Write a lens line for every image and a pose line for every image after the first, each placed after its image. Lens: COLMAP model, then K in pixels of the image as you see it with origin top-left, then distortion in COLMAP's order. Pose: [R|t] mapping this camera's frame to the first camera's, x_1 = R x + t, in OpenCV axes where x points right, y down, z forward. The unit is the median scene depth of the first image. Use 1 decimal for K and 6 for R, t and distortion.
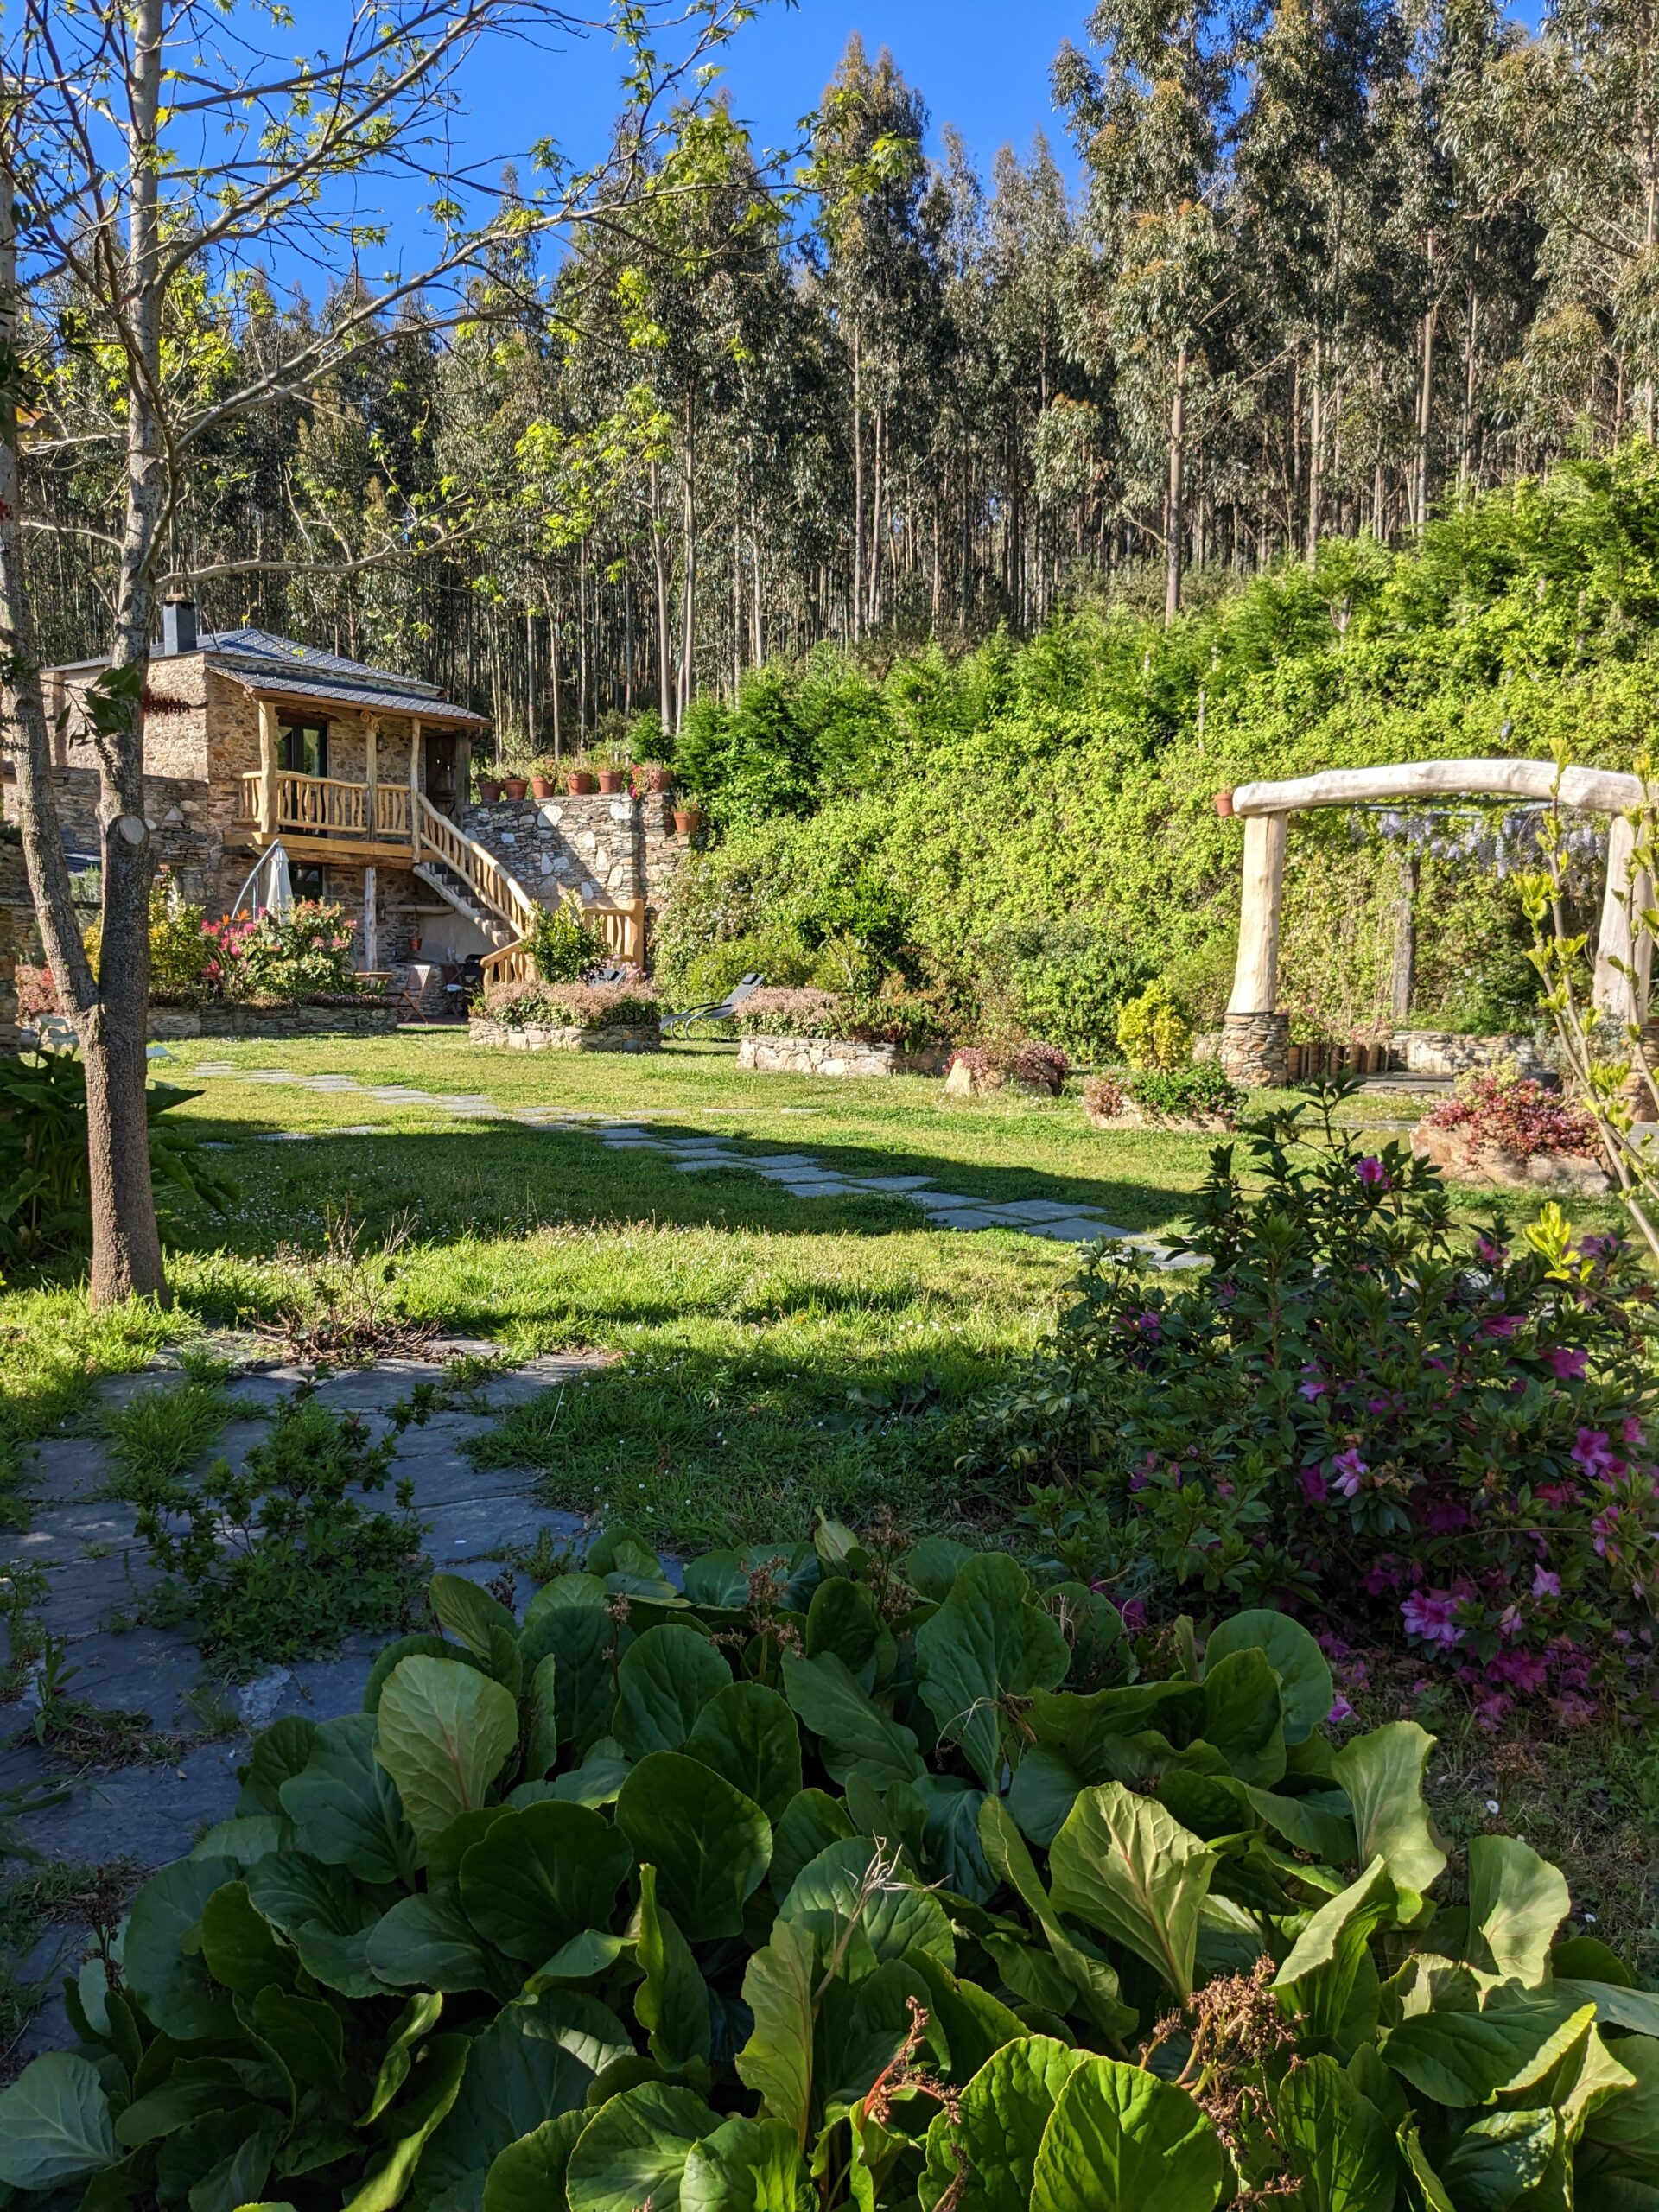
lens RADIAL K [[1865.3, 0, 829.5], [0, 1865.3, 1106.0], [0, 0, 1]] dist [-0.002152, -0.007223]
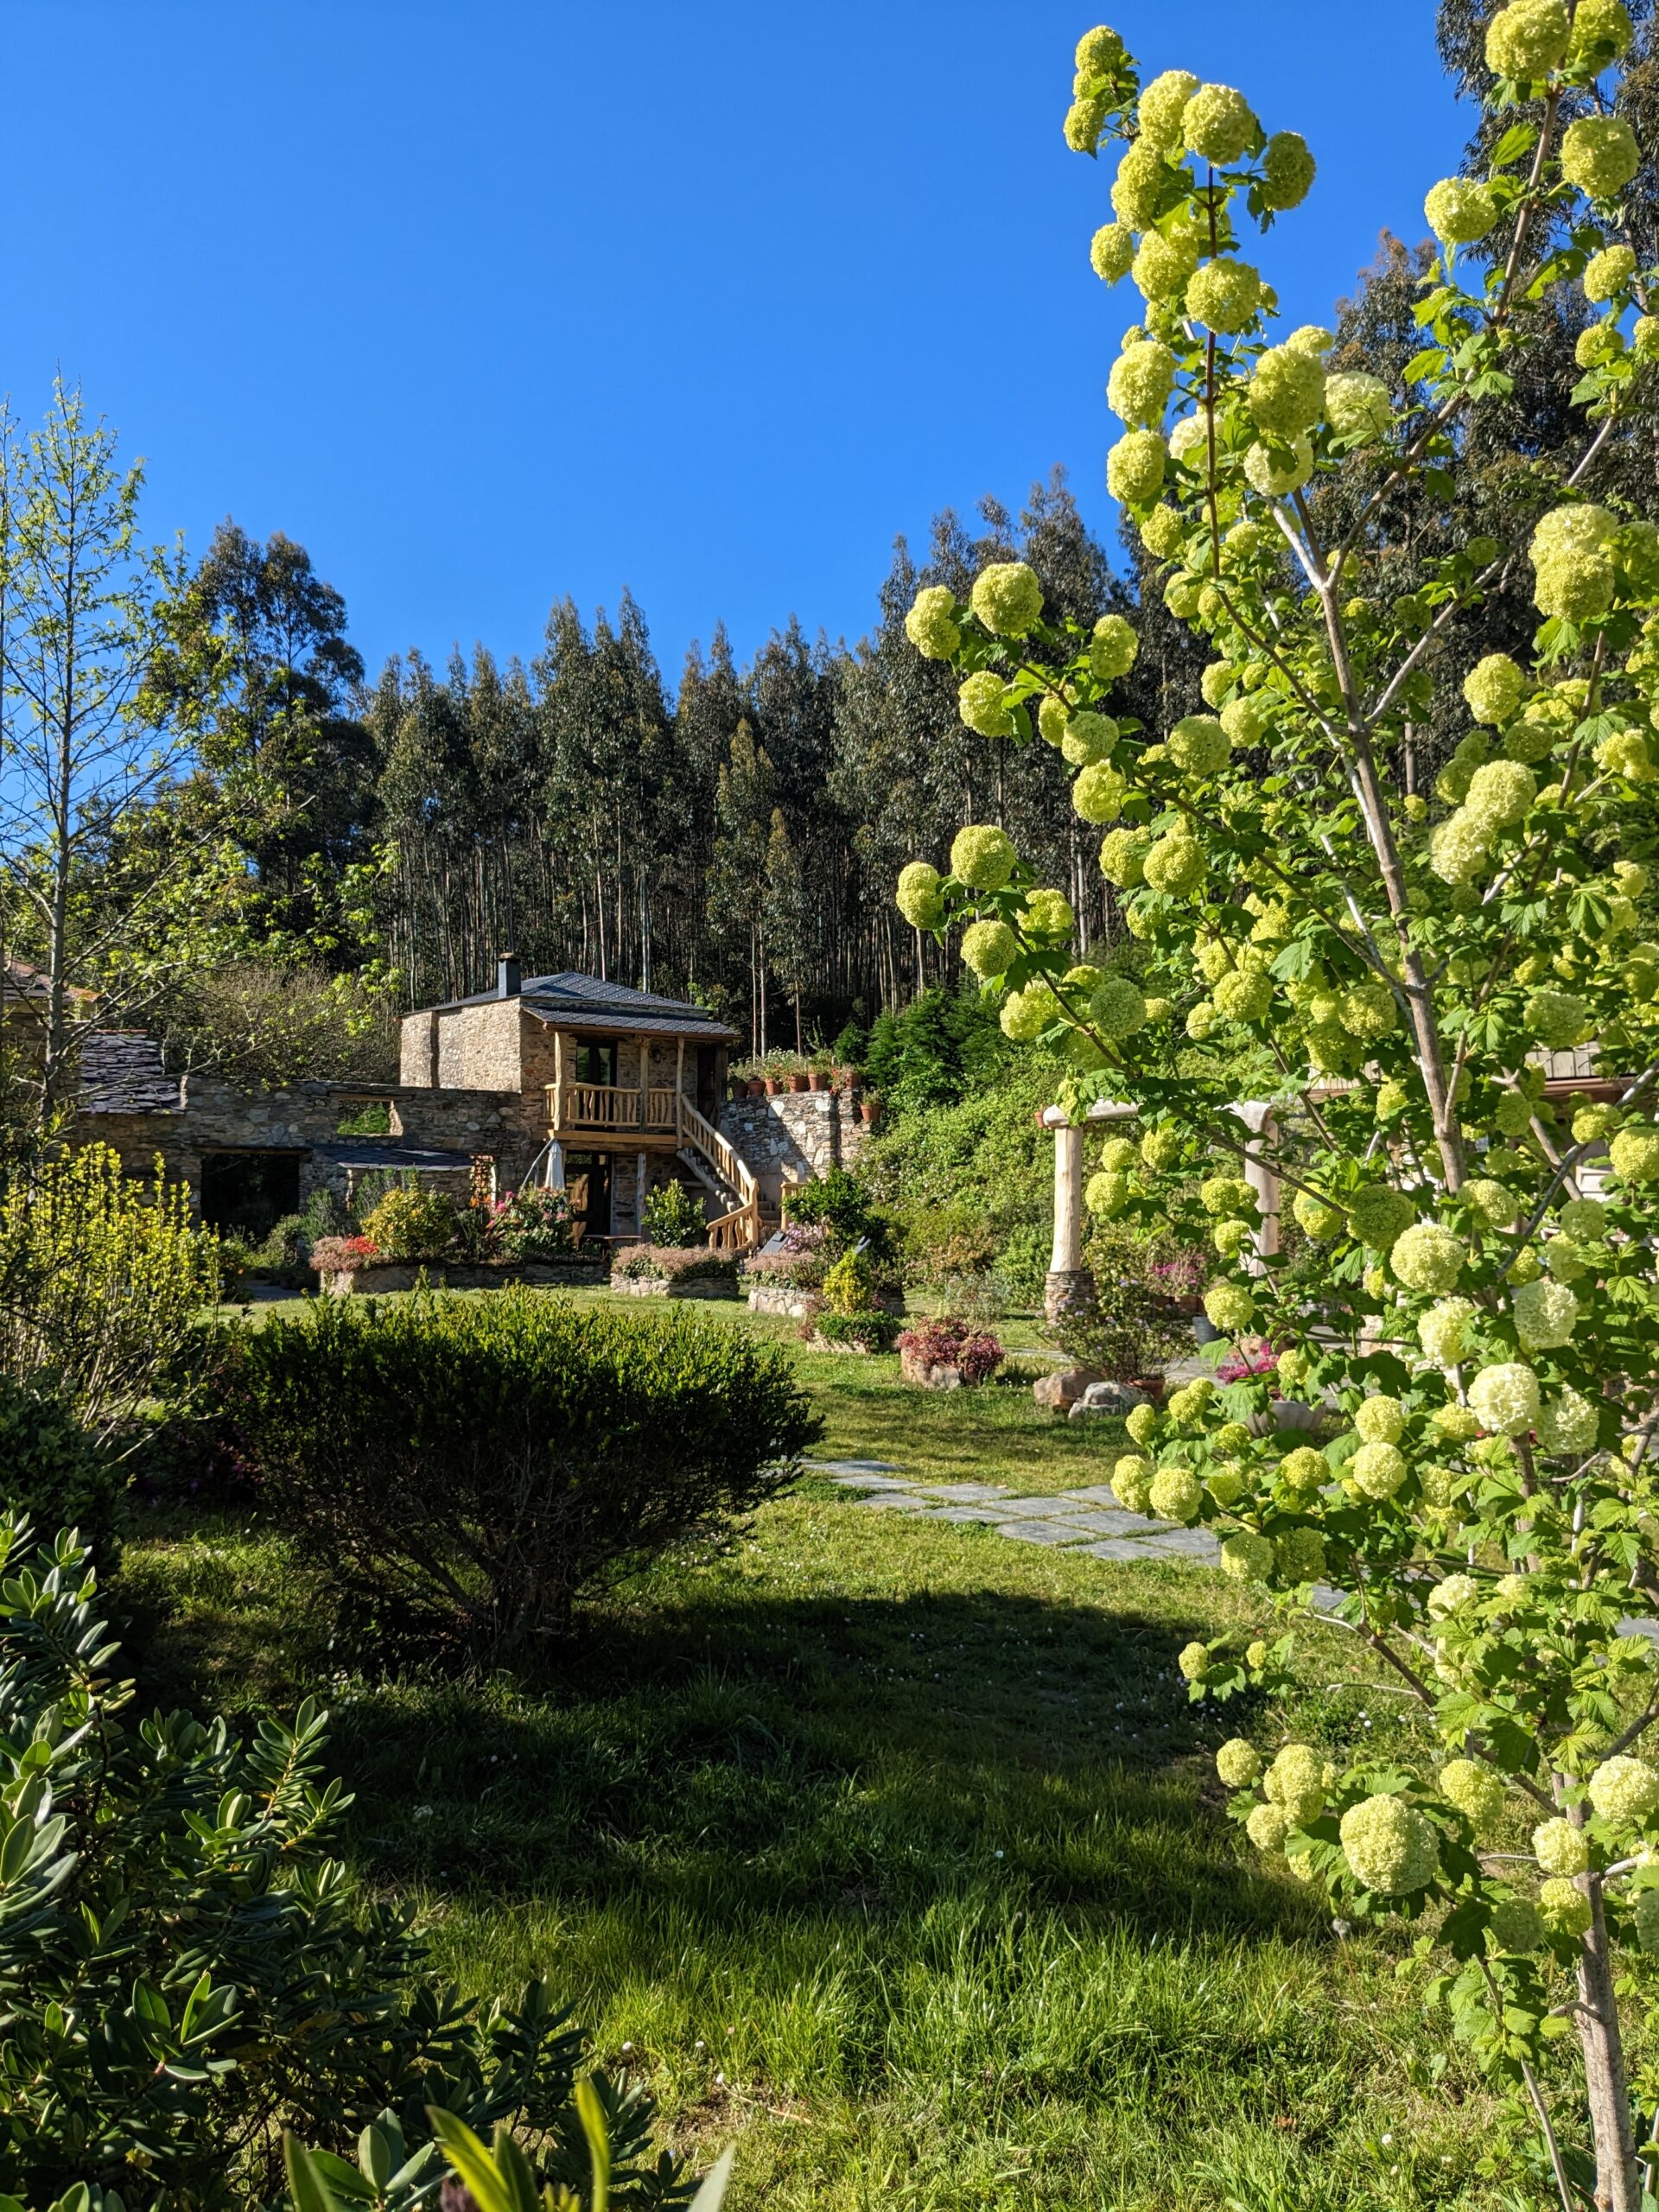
lens RADIAL K [[1865.3, 0, 829.5], [0, 1865.3, 1106.0], [0, 0, 1]] dist [-0.002152, -0.007223]
pose [[0.958395, -0.028608, -0.284007, 0.250644], [-0.008315, 0.991745, -0.127956, 0.003628], [0.285323, 0.124994, 0.950246, -0.195217]]
